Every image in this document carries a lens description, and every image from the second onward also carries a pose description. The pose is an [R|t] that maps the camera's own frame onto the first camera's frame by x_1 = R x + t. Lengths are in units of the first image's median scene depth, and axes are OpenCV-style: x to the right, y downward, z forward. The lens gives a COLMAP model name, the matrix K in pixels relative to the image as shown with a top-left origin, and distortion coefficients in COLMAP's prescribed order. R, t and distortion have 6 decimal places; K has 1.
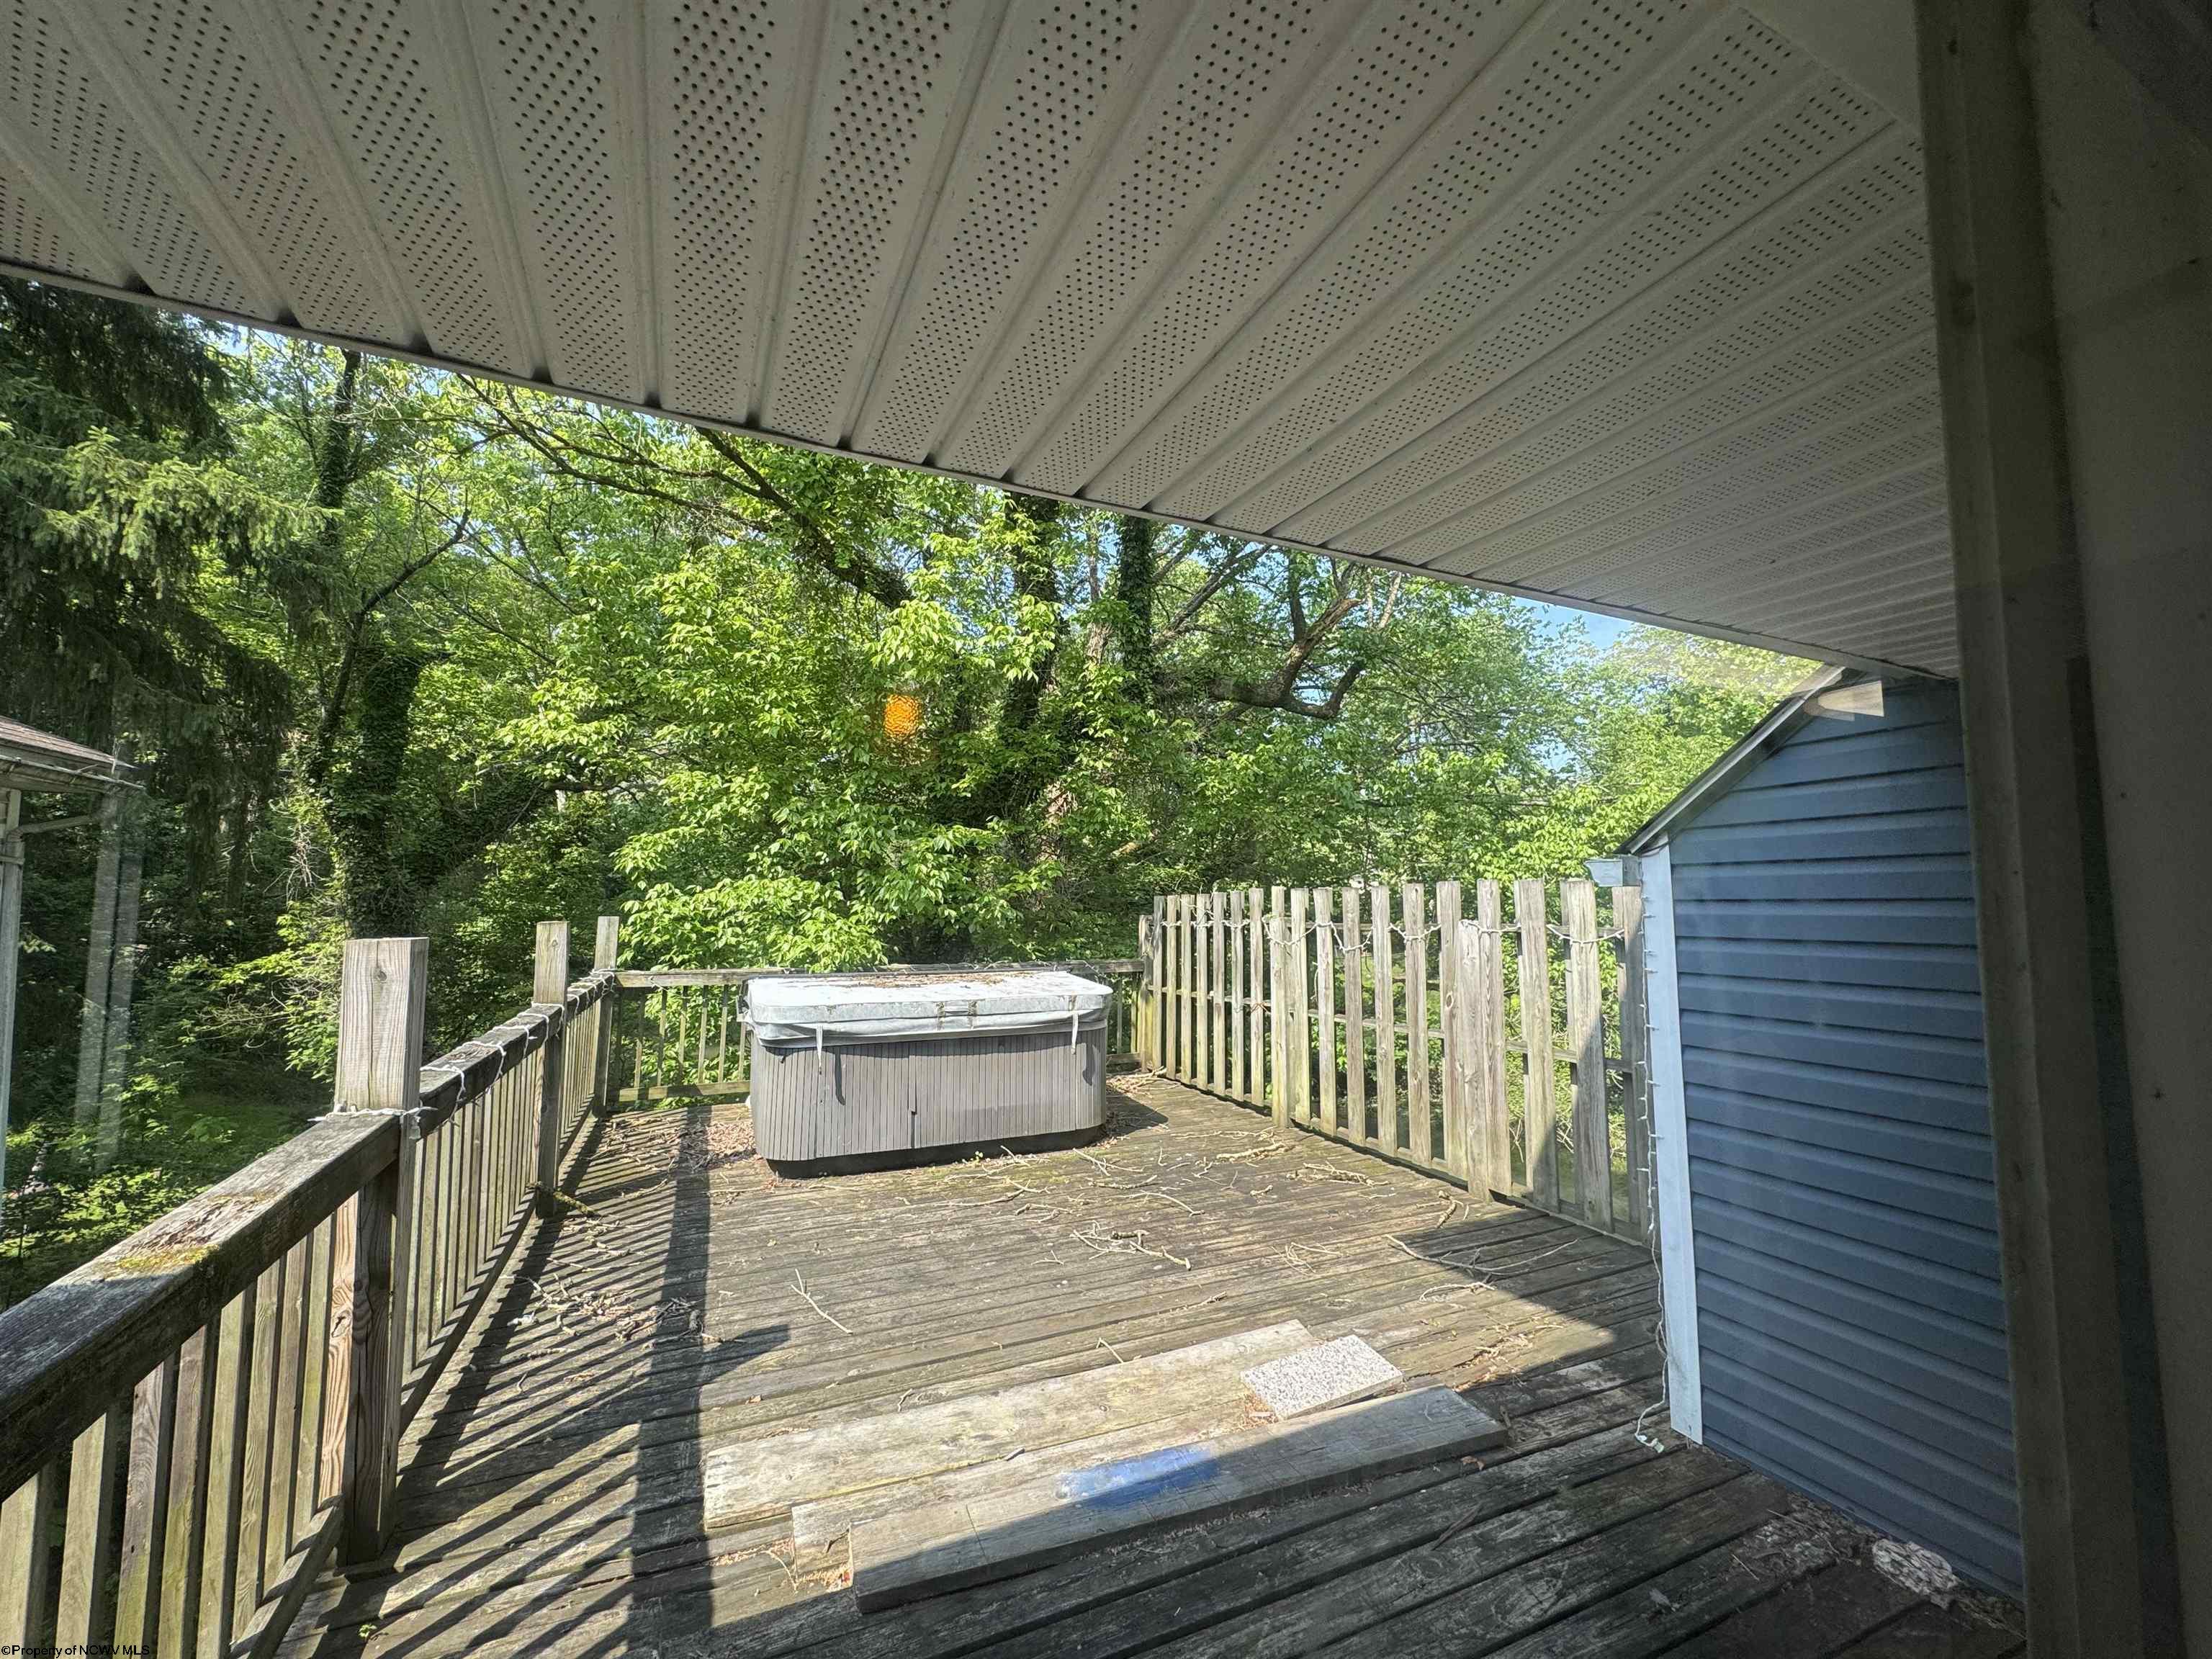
lens RADIAL K [[881.6, 0, 1111.0], [0, 881.6, 829.2], [0, 0, 1]] dist [-0.003194, 0.000661]
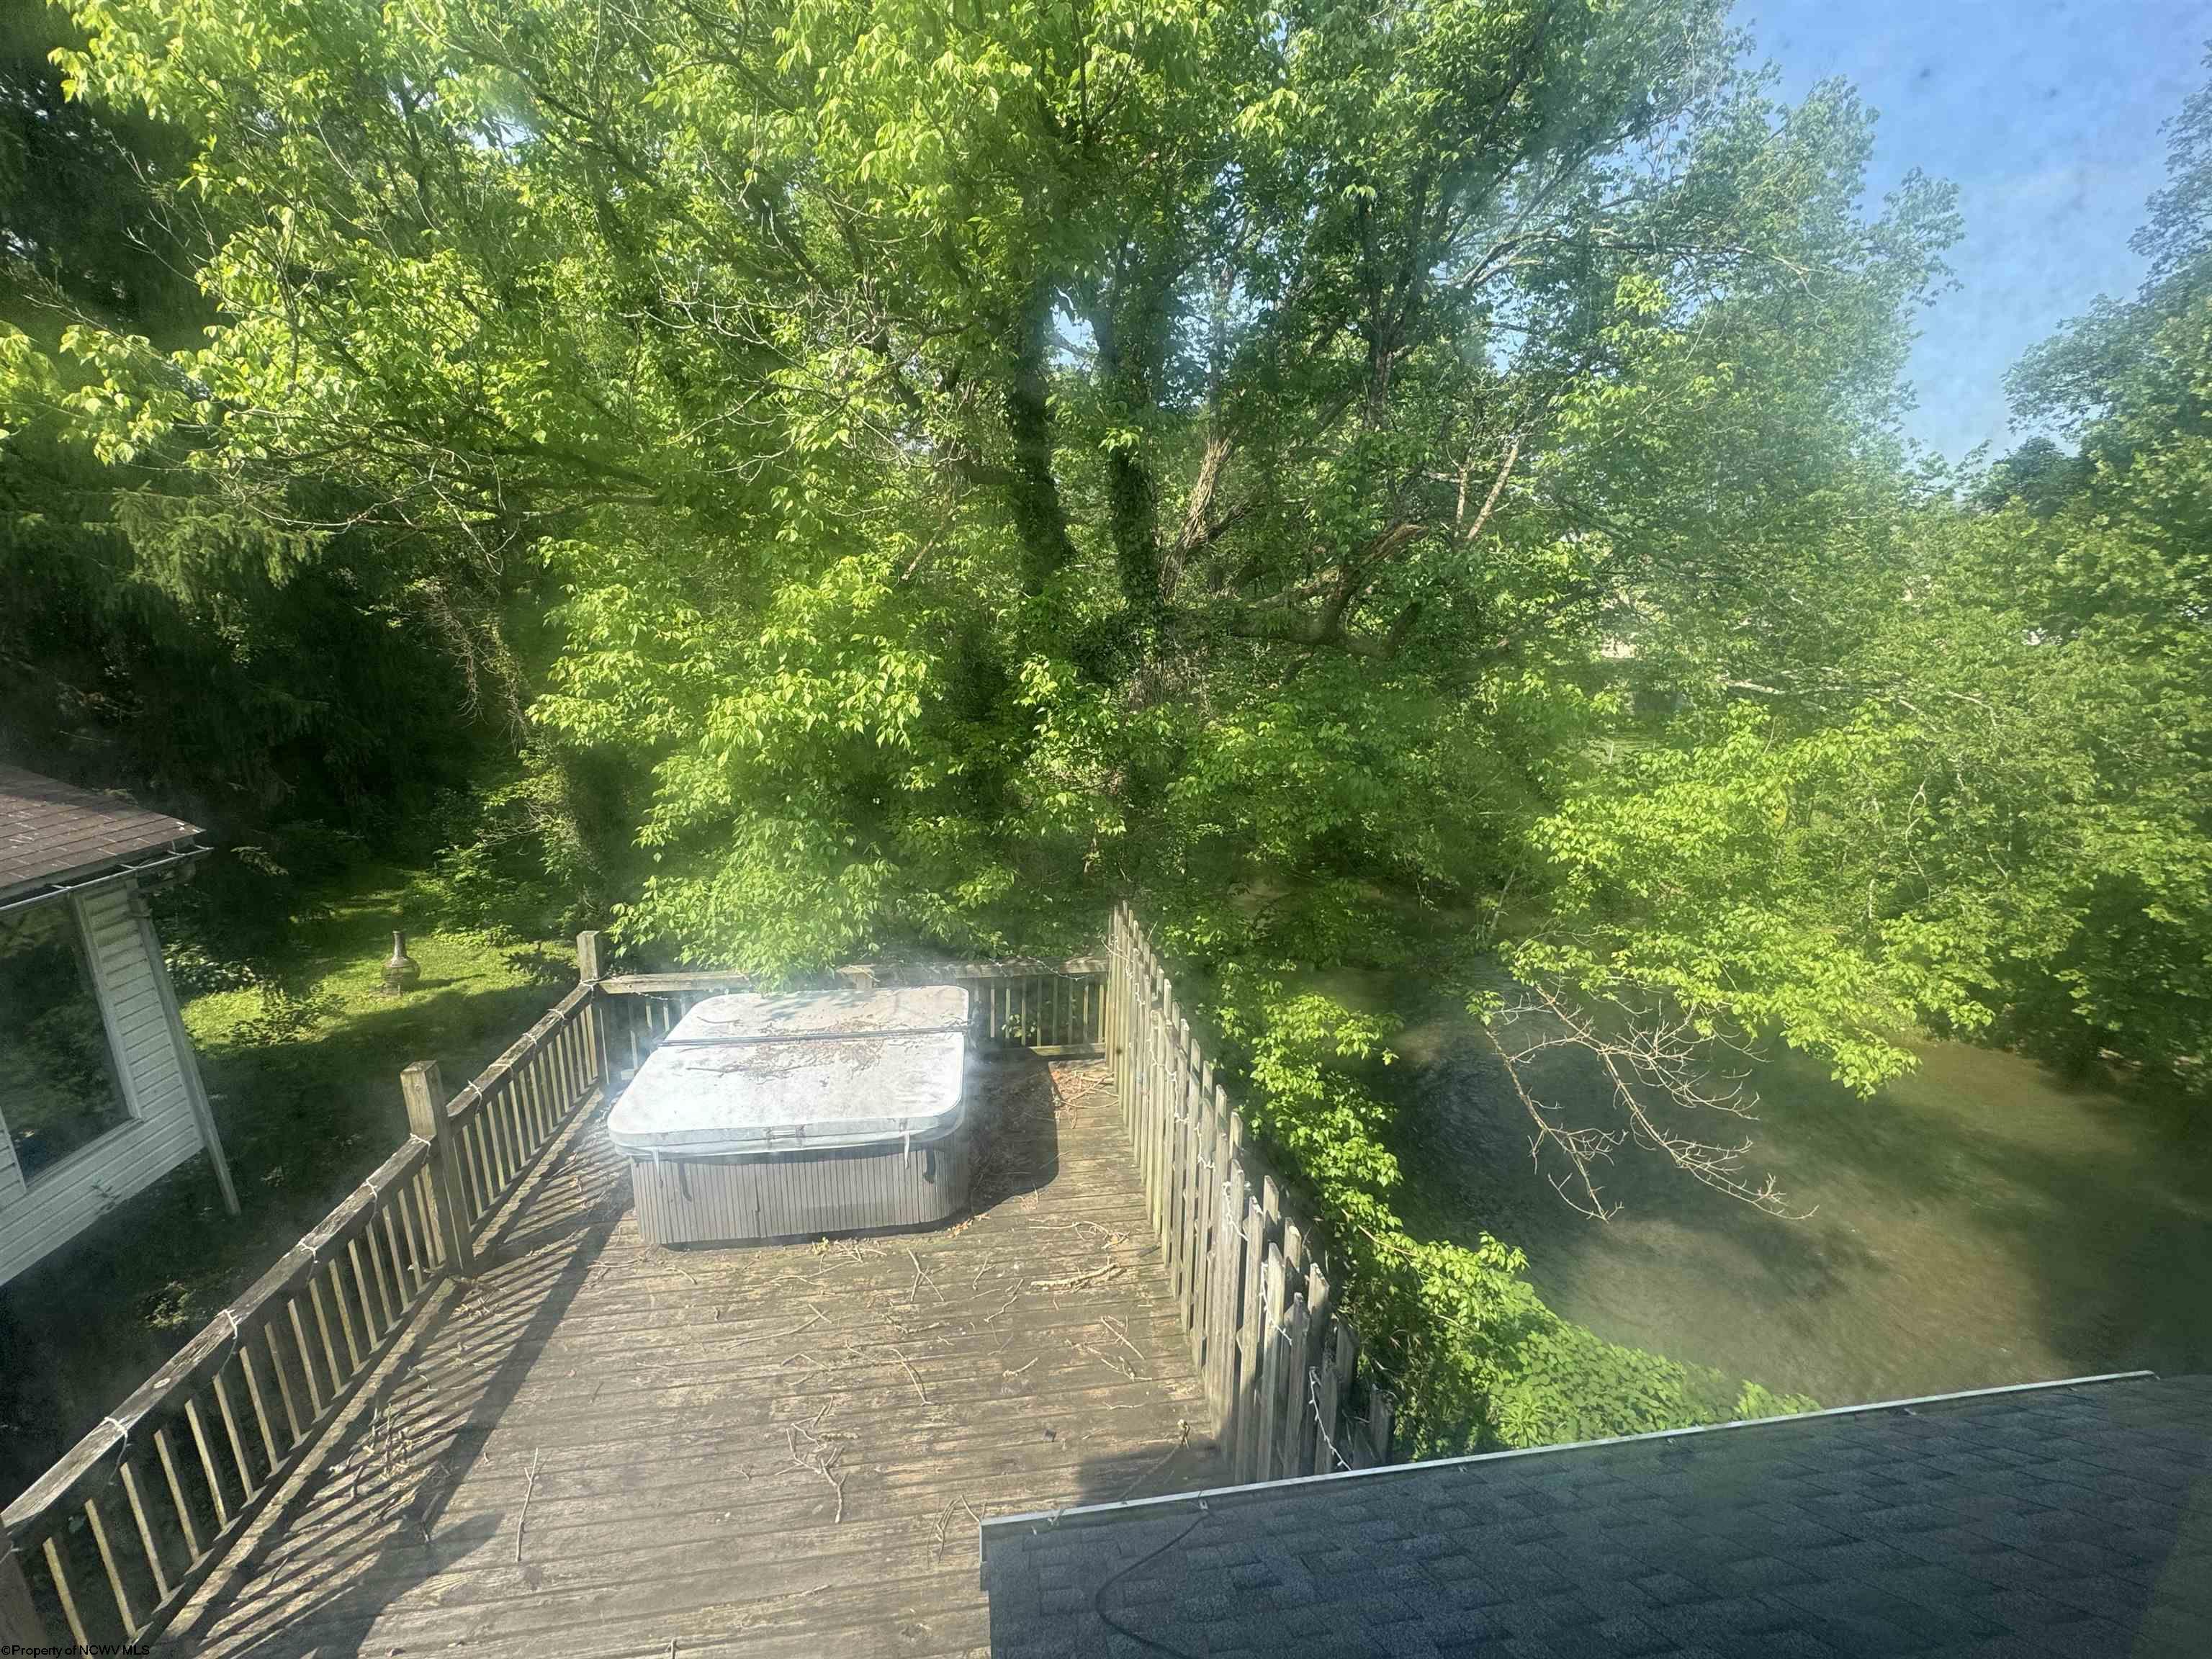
lens RADIAL K [[881.6, 0, 1102.8], [0, 881.6, 835.0], [0, 0, 1]] dist [-0.003194, 0.000661]
pose [[0.960141, 0.077171, -0.268654, 0.334349], [0.013870, 0.946795, 0.321539, -0.350023], [0.279173, -0.312449, 0.907986, 0.188730]]
